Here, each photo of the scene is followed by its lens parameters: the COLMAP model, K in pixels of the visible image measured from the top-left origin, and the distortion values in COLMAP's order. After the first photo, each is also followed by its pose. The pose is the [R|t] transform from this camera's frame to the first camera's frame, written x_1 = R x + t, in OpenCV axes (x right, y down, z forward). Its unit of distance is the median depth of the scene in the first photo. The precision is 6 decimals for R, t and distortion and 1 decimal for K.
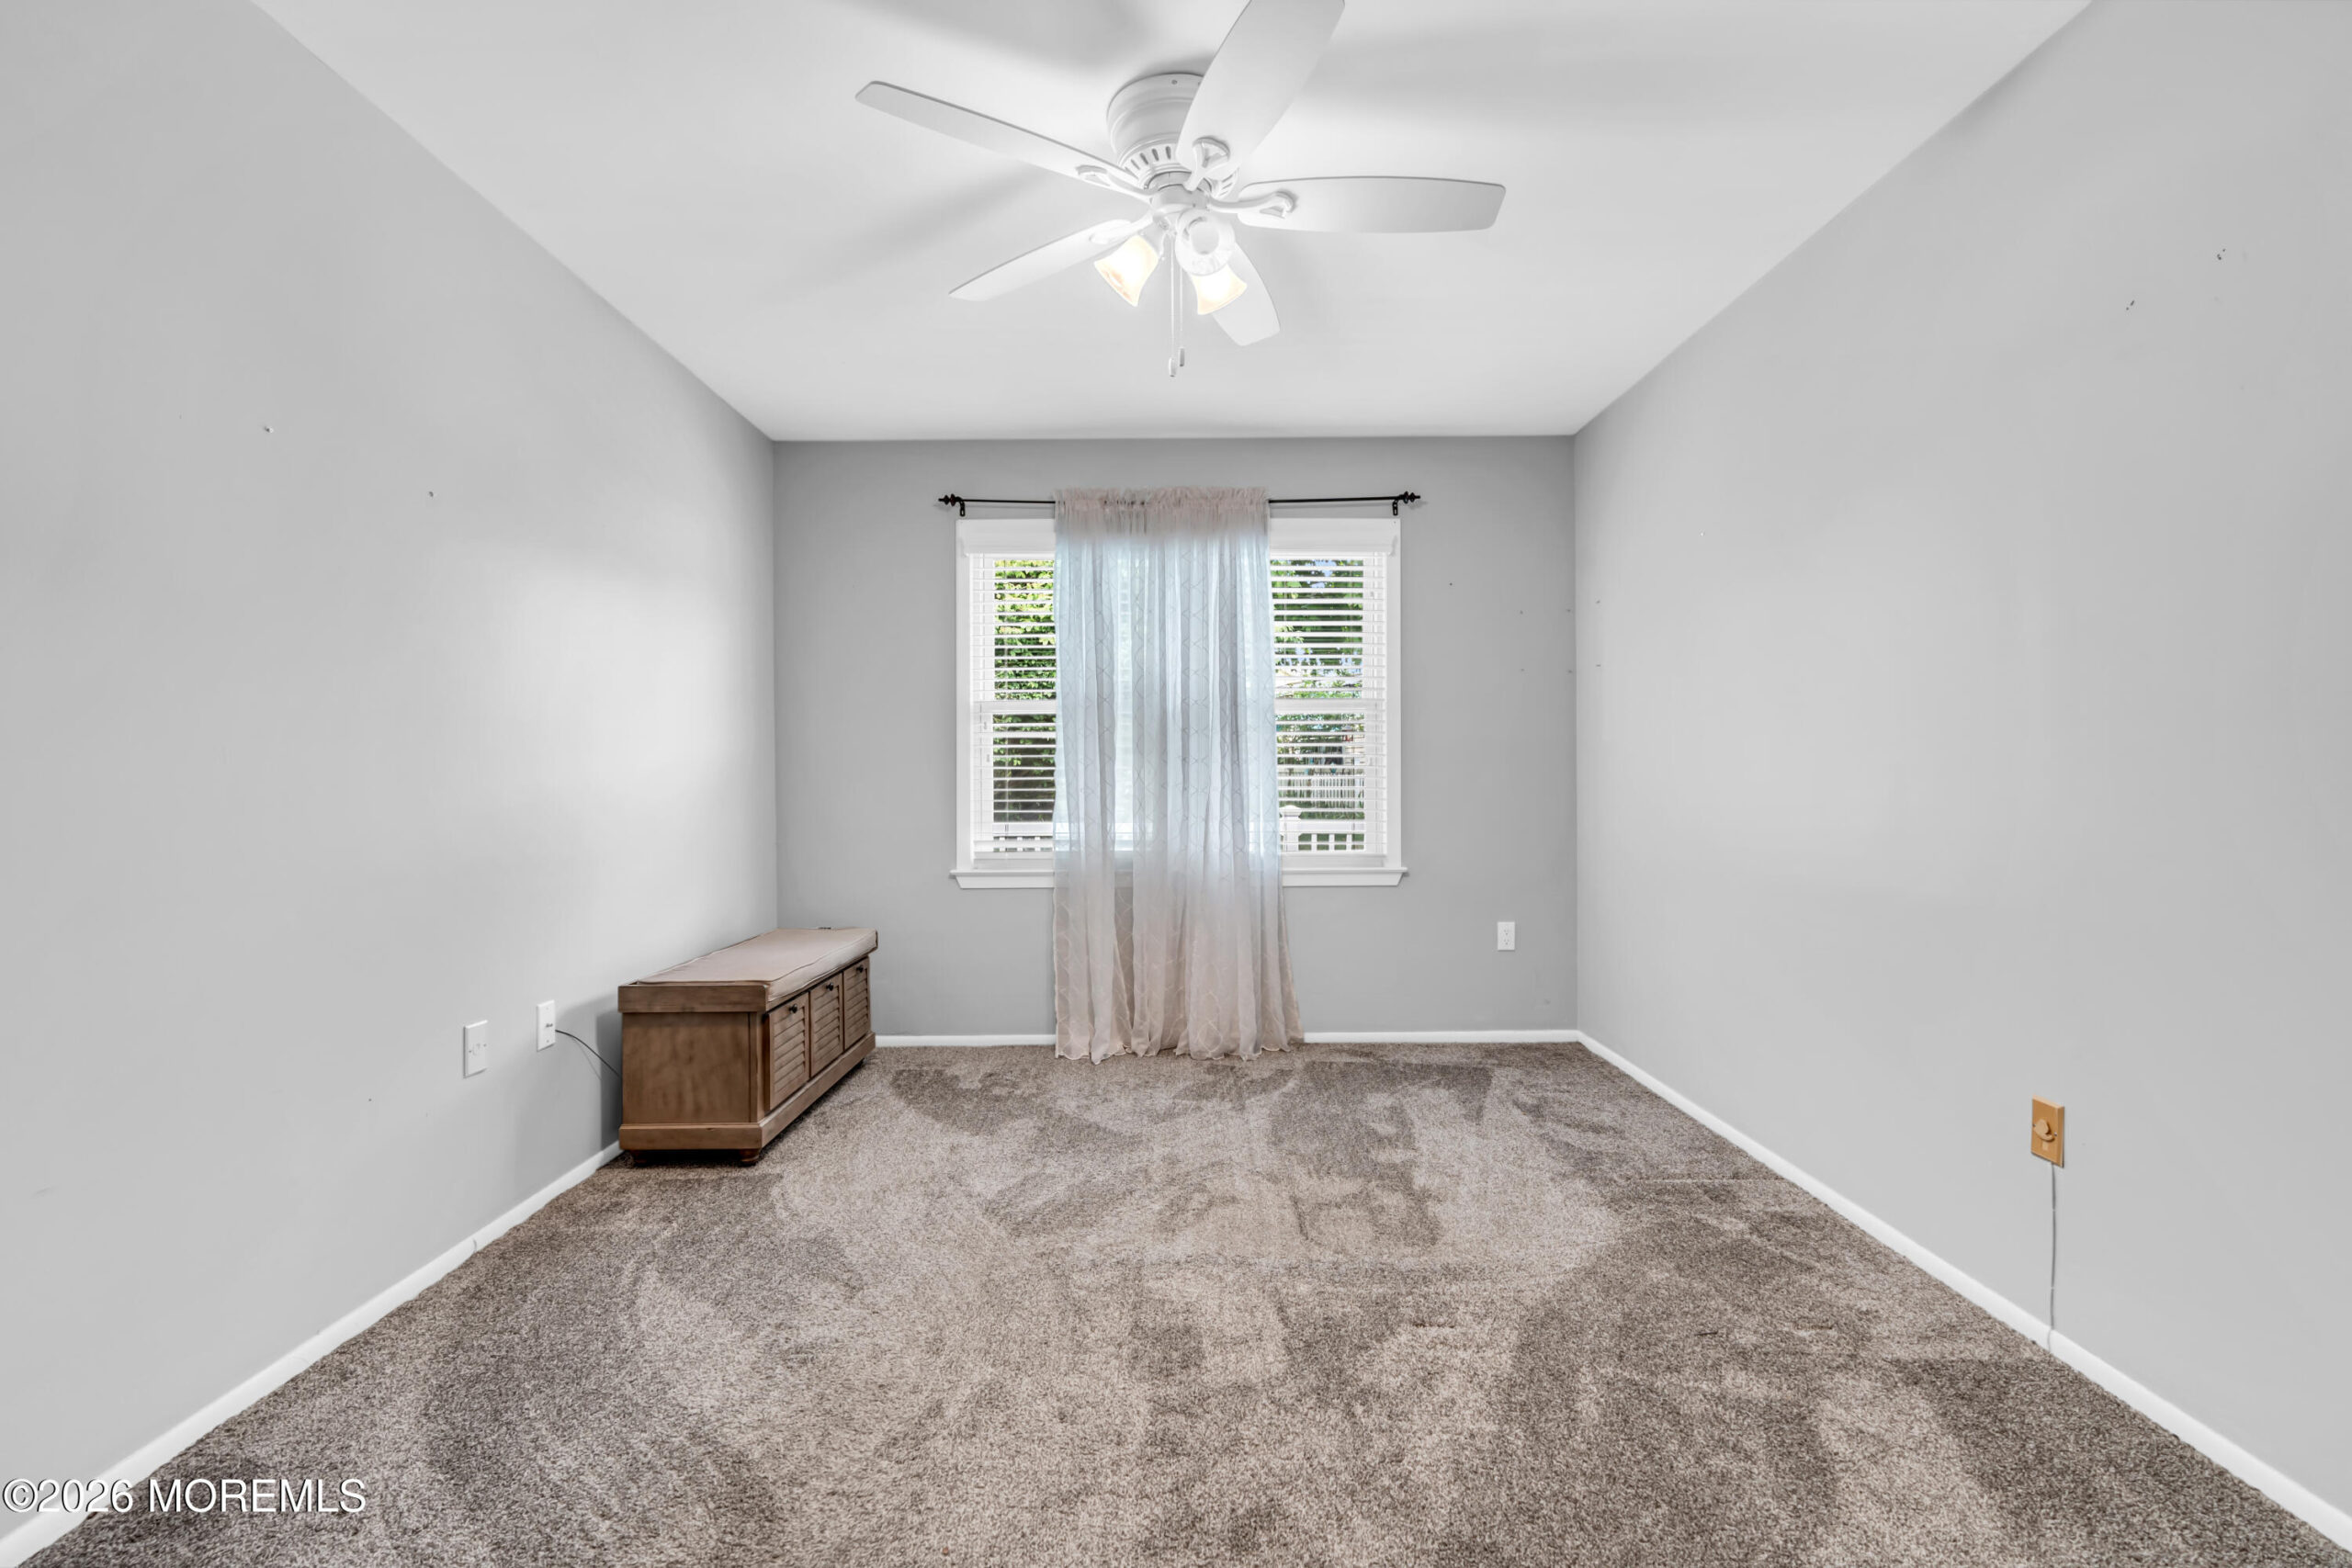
lens RADIAL K [[1050.3, 0, 1198.5], [0, 1050.3, 782.4], [0, 0, 1]] dist [-0.006445, 0.001762]
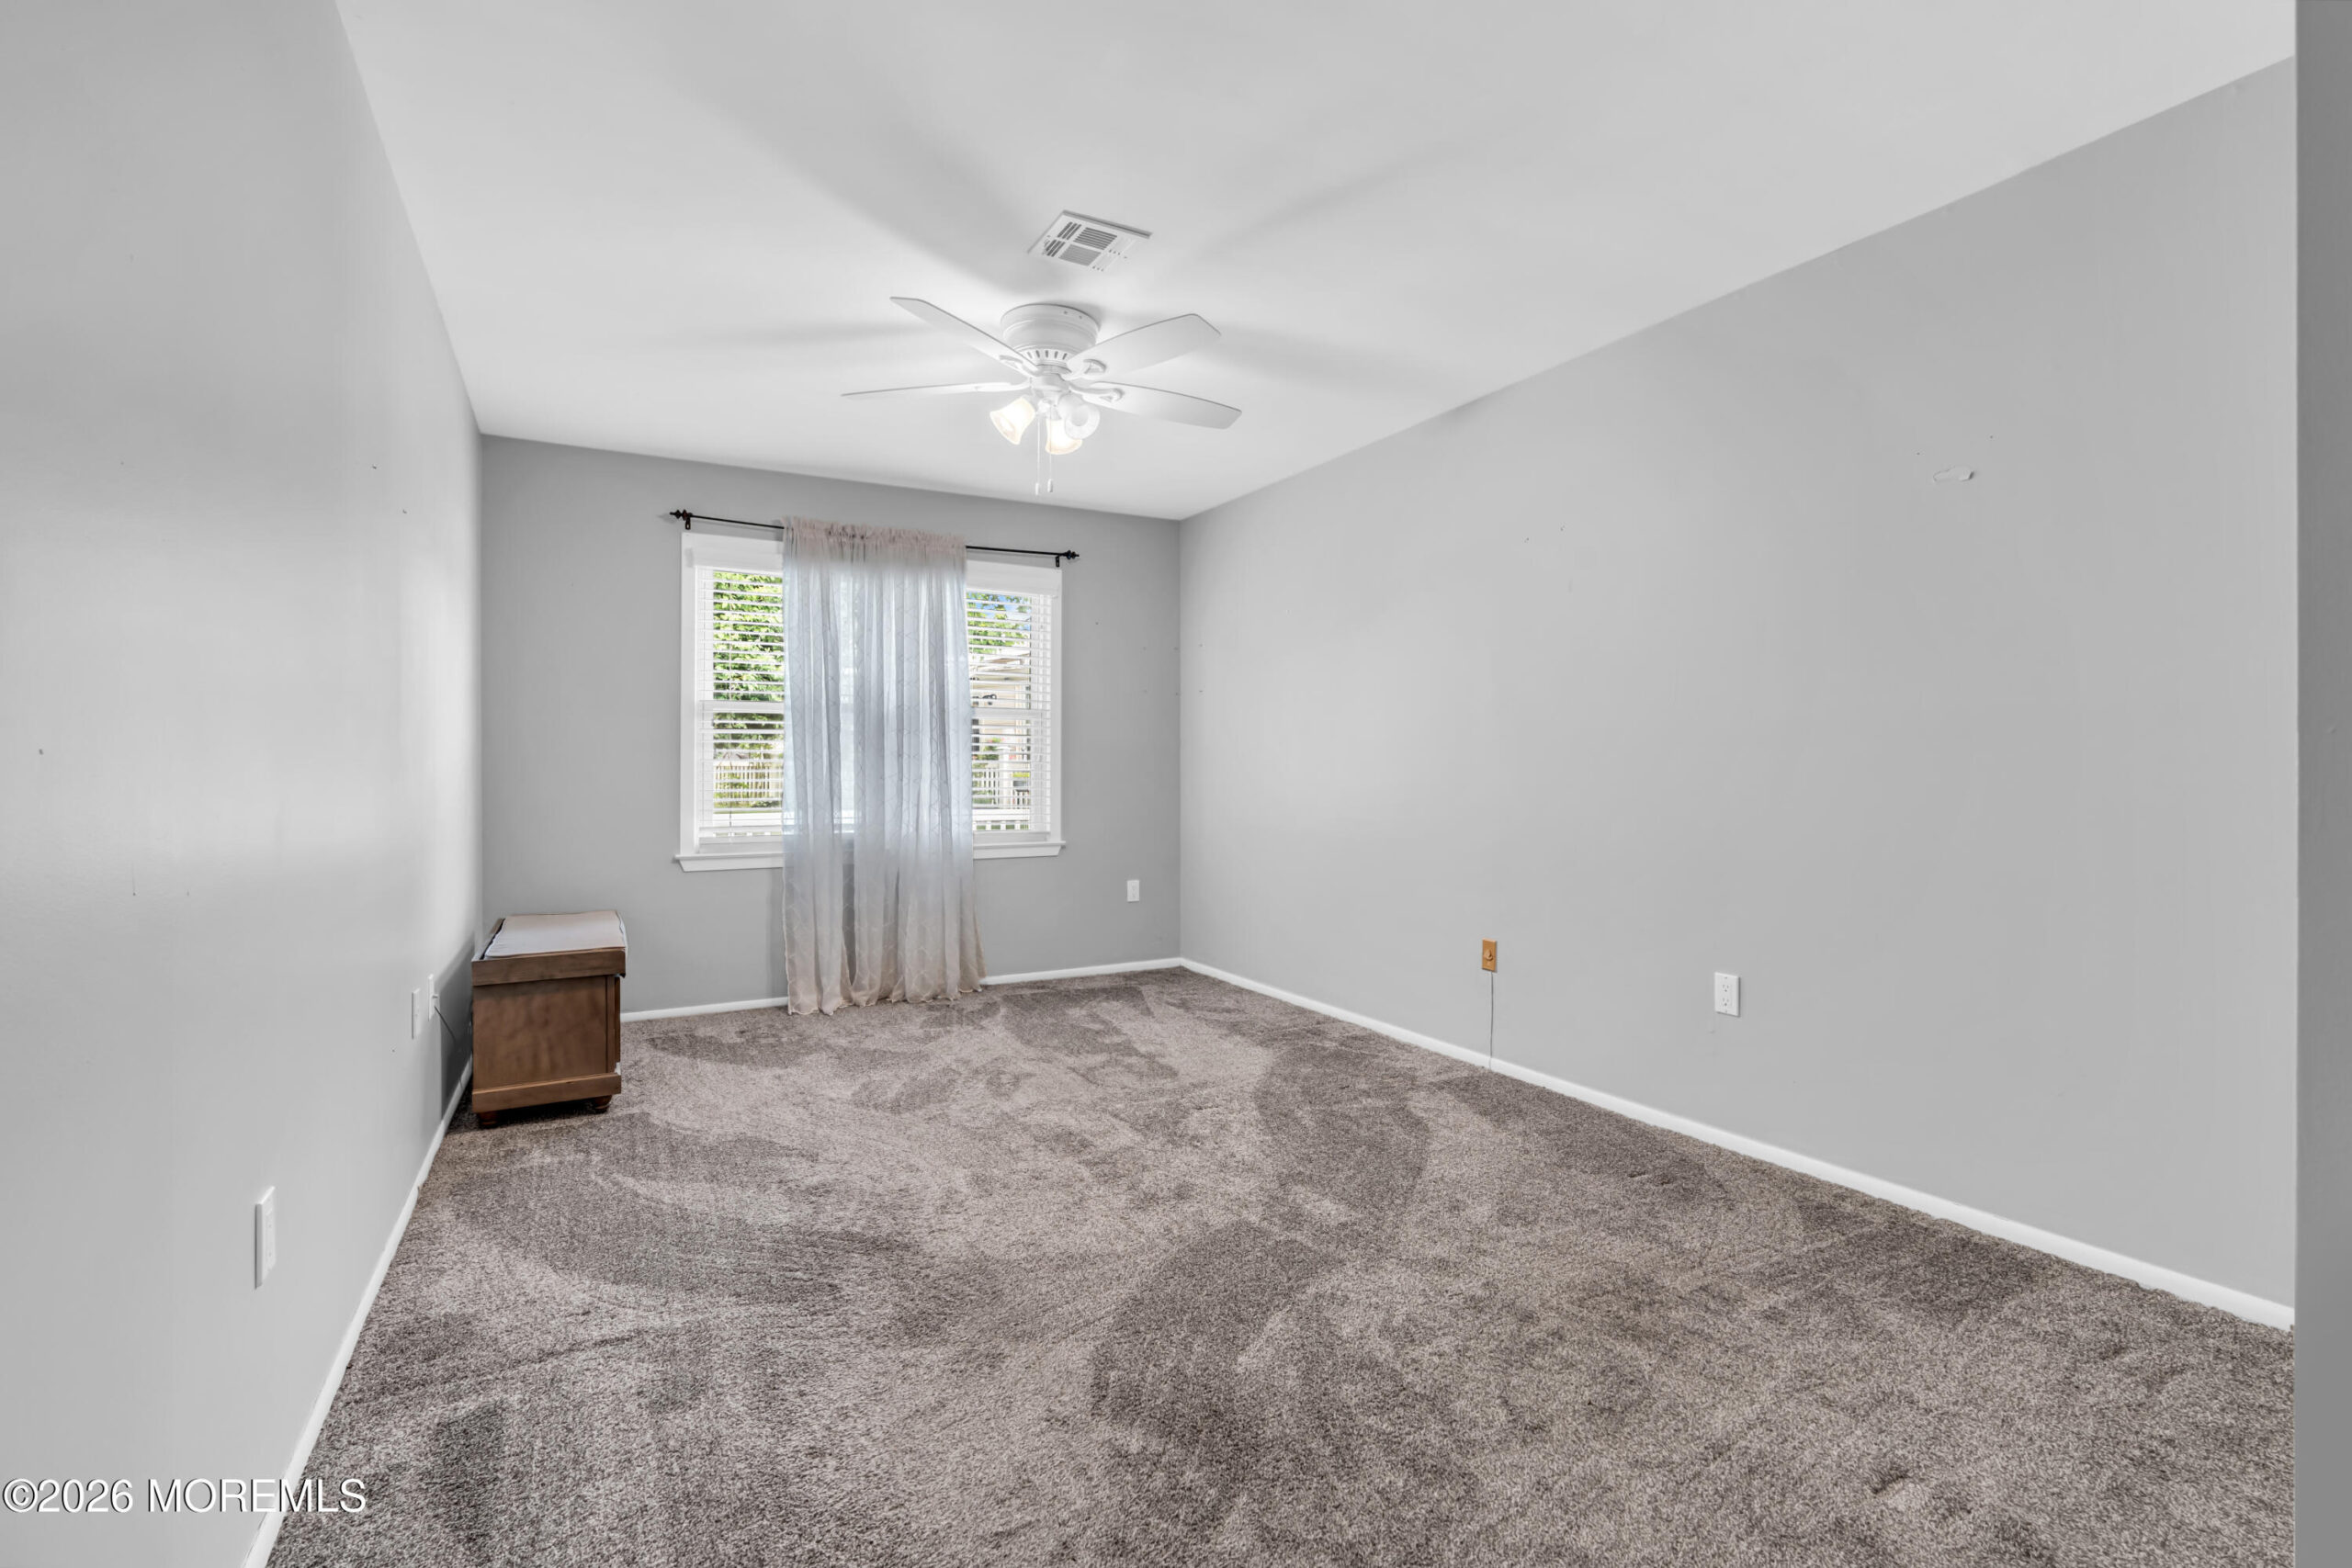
lens RADIAL K [[1050.3, 0, 1198.5], [0, 1050.3, 782.4], [0, 0, 1]] dist [-0.006445, 0.001762]
pose [[0.873446, -0.000798, 0.486920, -0.422494], [-0.001770, 0.999987, 0.004815, 0.003532], [-0.486917, -0.005067, 0.873434, -0.301677]]
